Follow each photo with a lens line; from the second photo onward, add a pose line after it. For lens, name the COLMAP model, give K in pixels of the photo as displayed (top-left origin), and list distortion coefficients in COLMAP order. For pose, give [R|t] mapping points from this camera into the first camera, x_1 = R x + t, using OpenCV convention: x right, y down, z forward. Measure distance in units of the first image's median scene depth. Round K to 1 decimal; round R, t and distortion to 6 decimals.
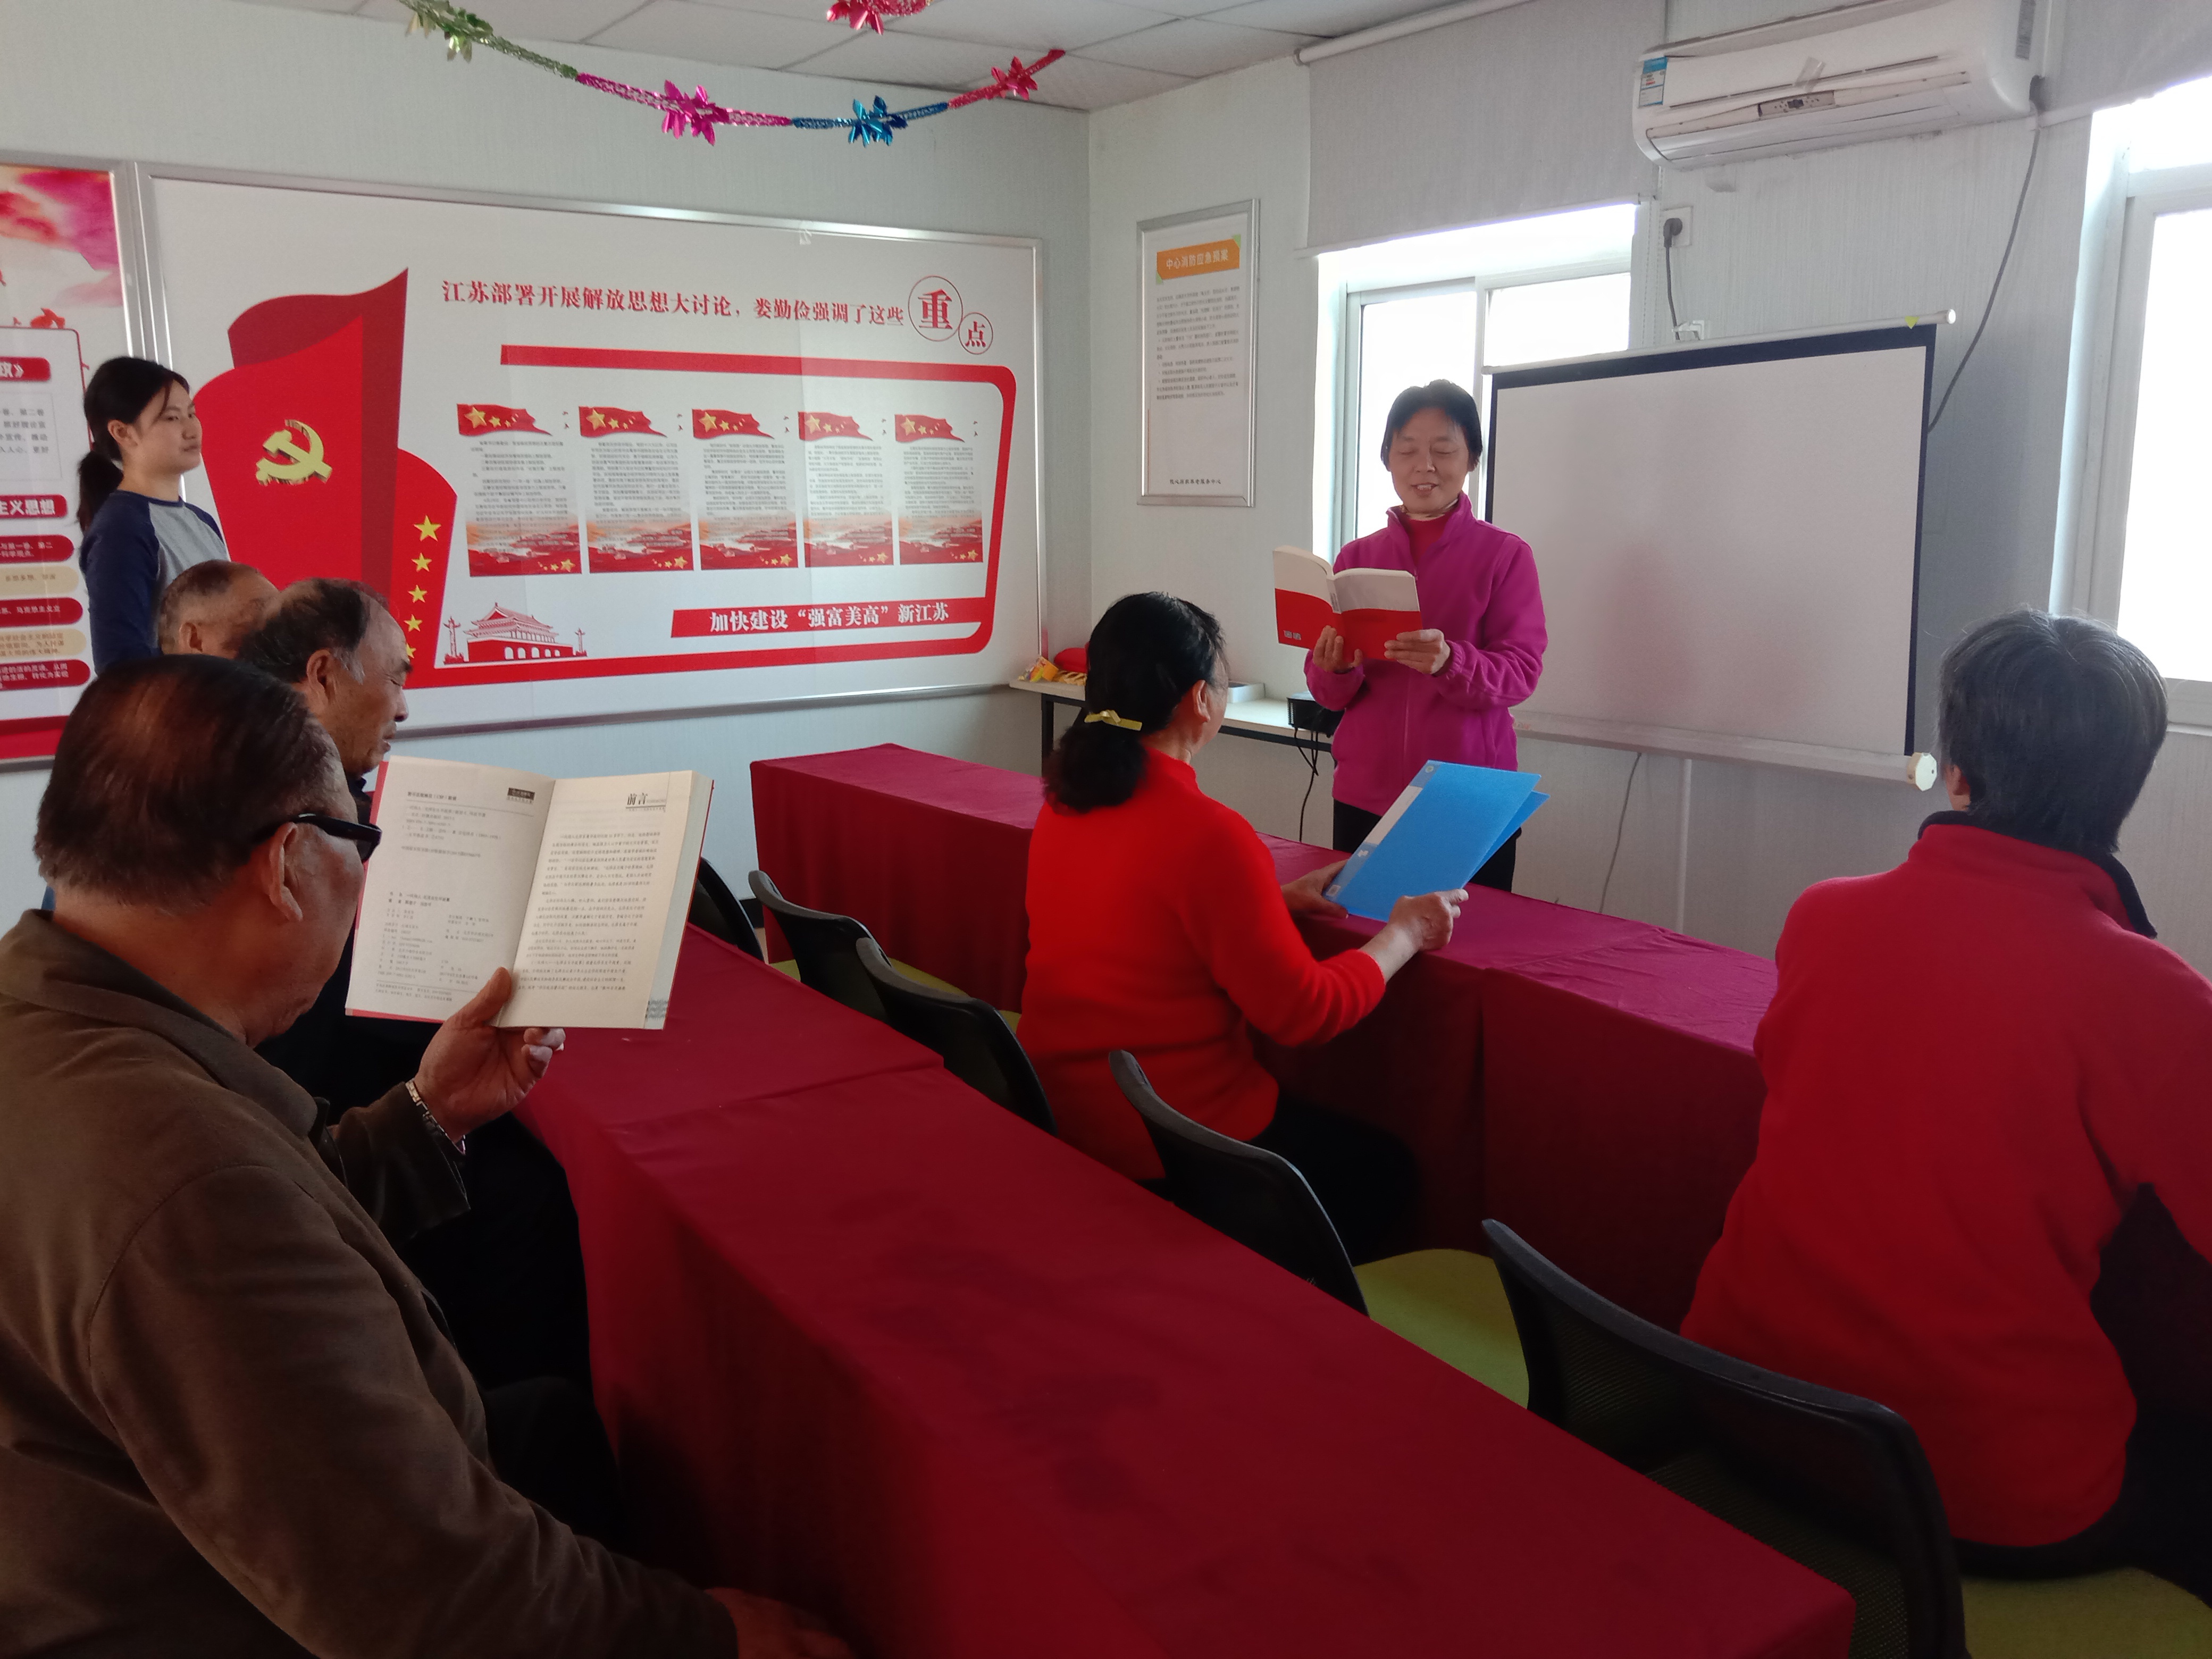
lens RADIAL K [[1857.2, 0, 1098.5], [0, 1857.2, 834.1], [0, 0, 1]] dist [0.032631, -0.064932]
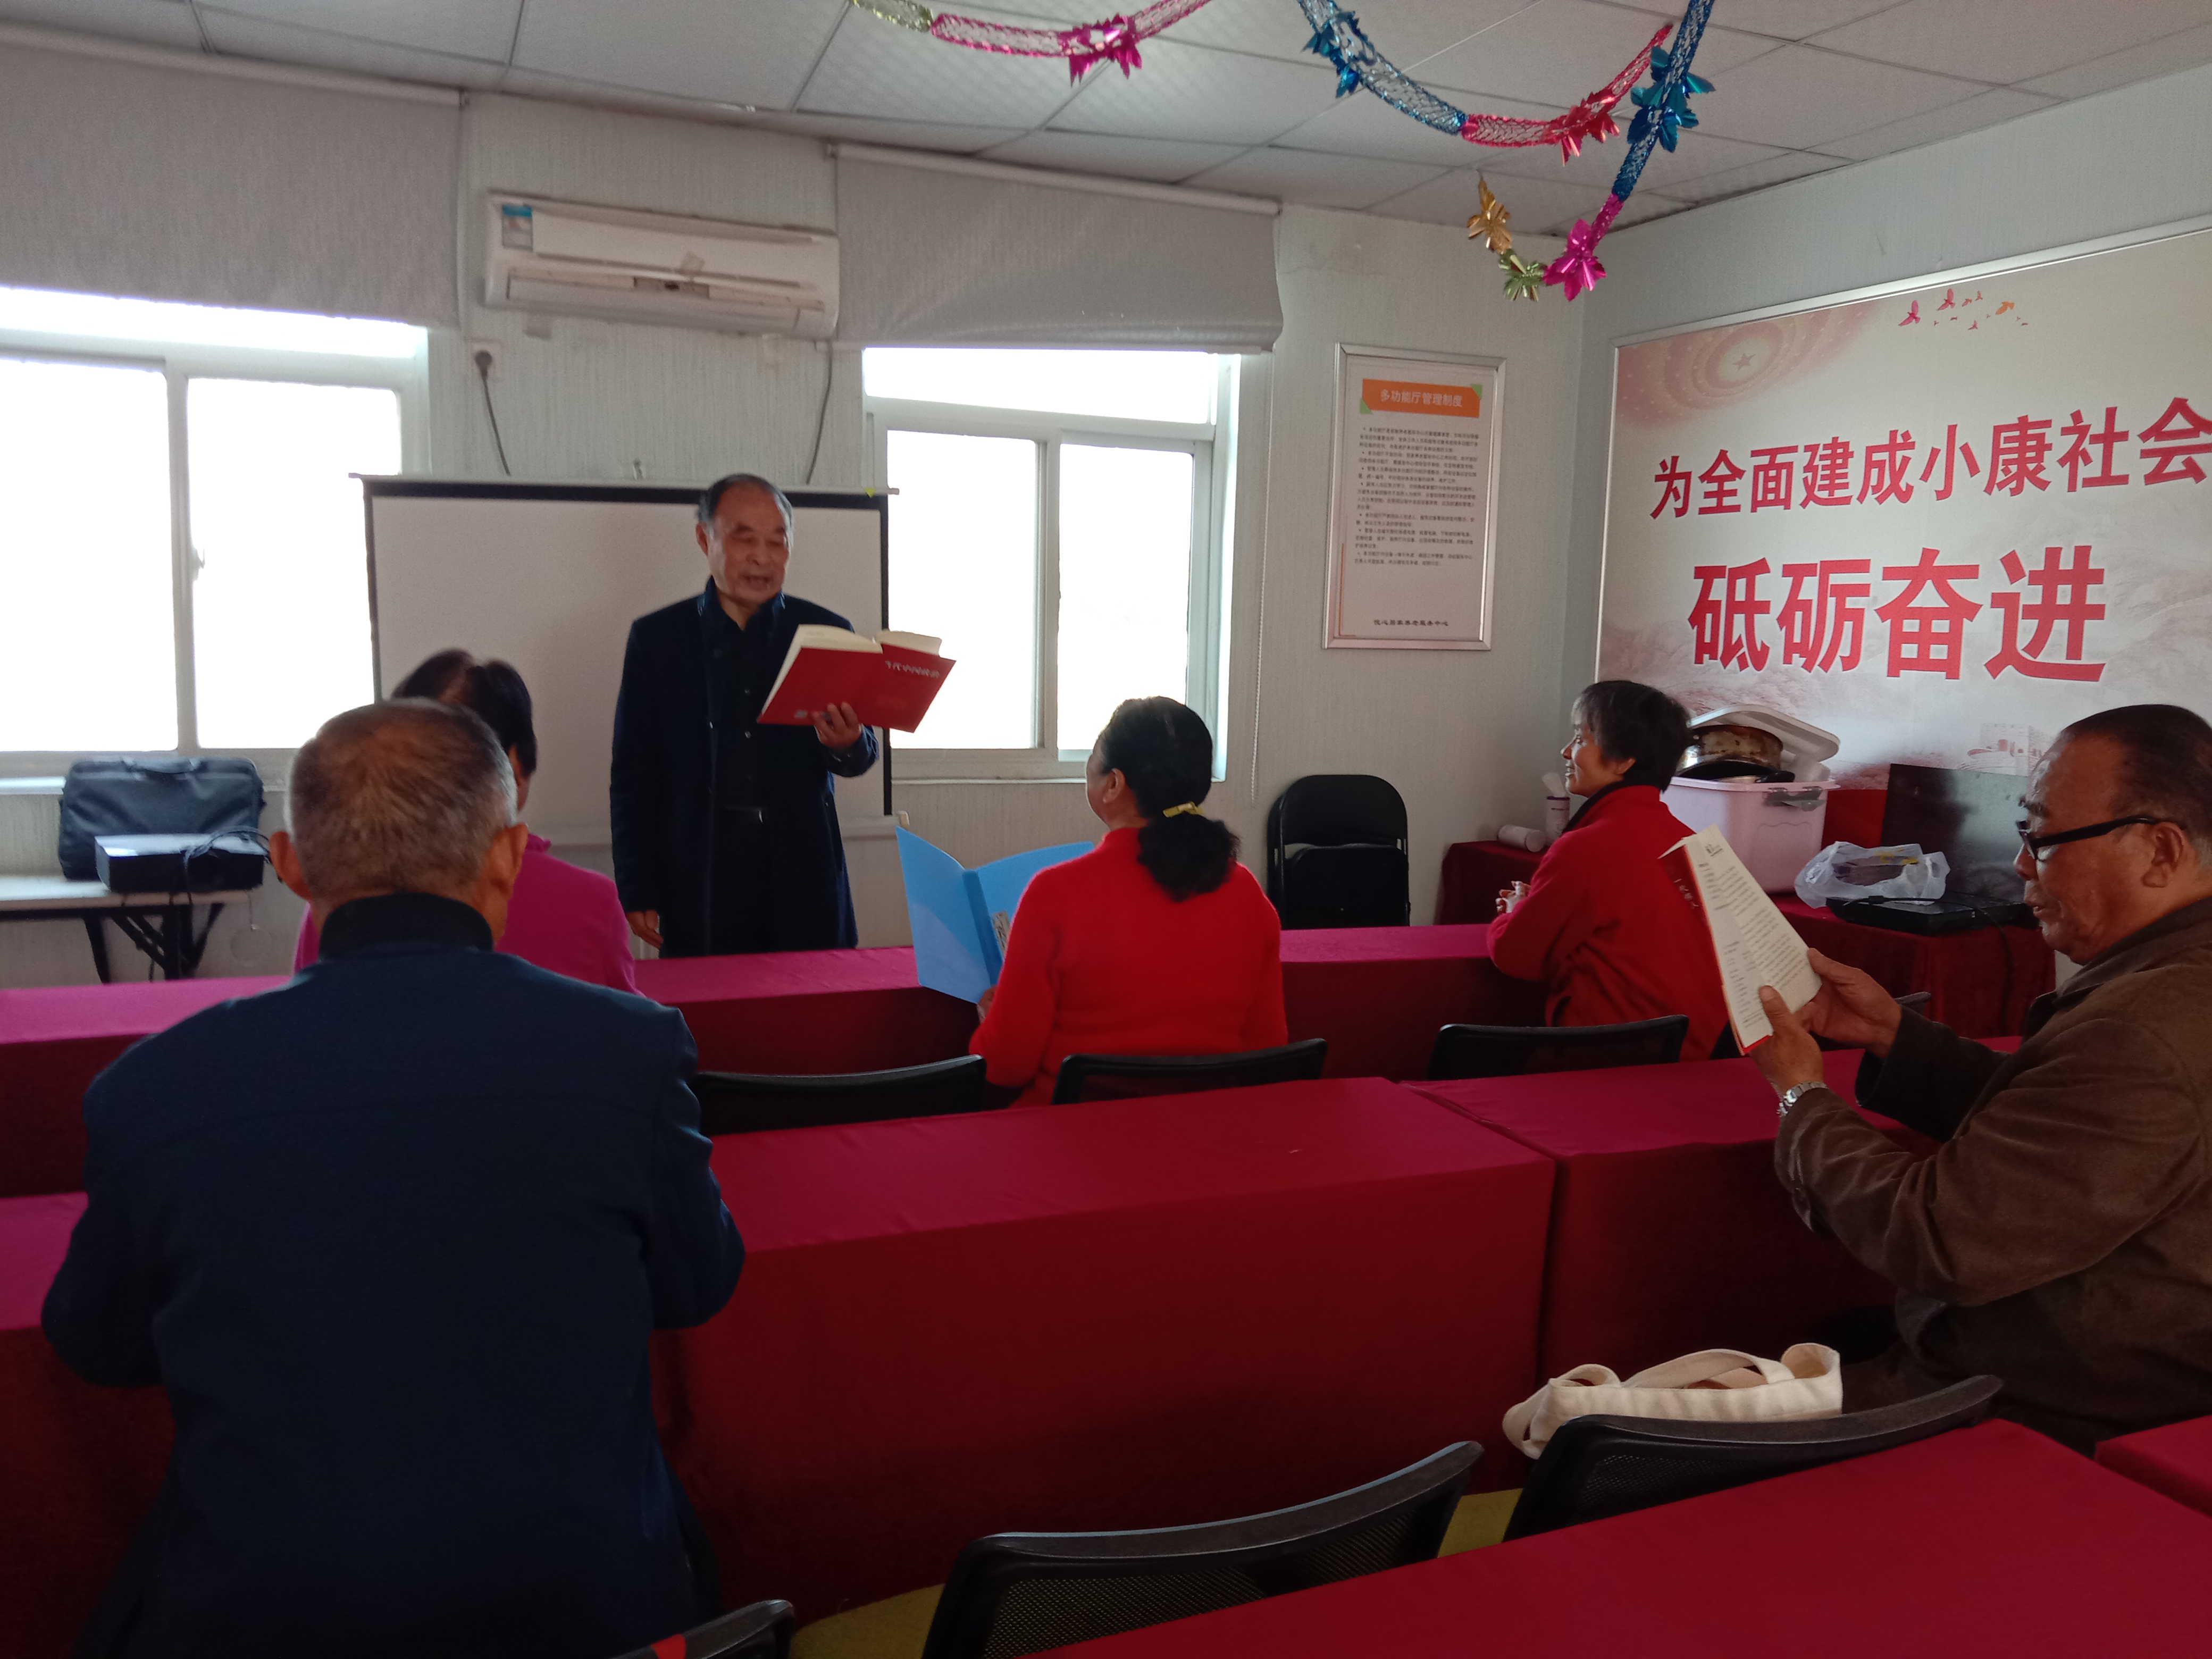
lens RADIAL K [[1857.2, 0, 1086.0], [0, 1857.2, 822.4], [0, 0, 1]] dist [0.032631, -0.064932]
pose [[0.204441, -0.101272, 0.973626, -0.682709], [0.145428, 0.986738, 0.072099, -0.104359], [-0.968016, 0.126853, 0.216458, 0.511496]]
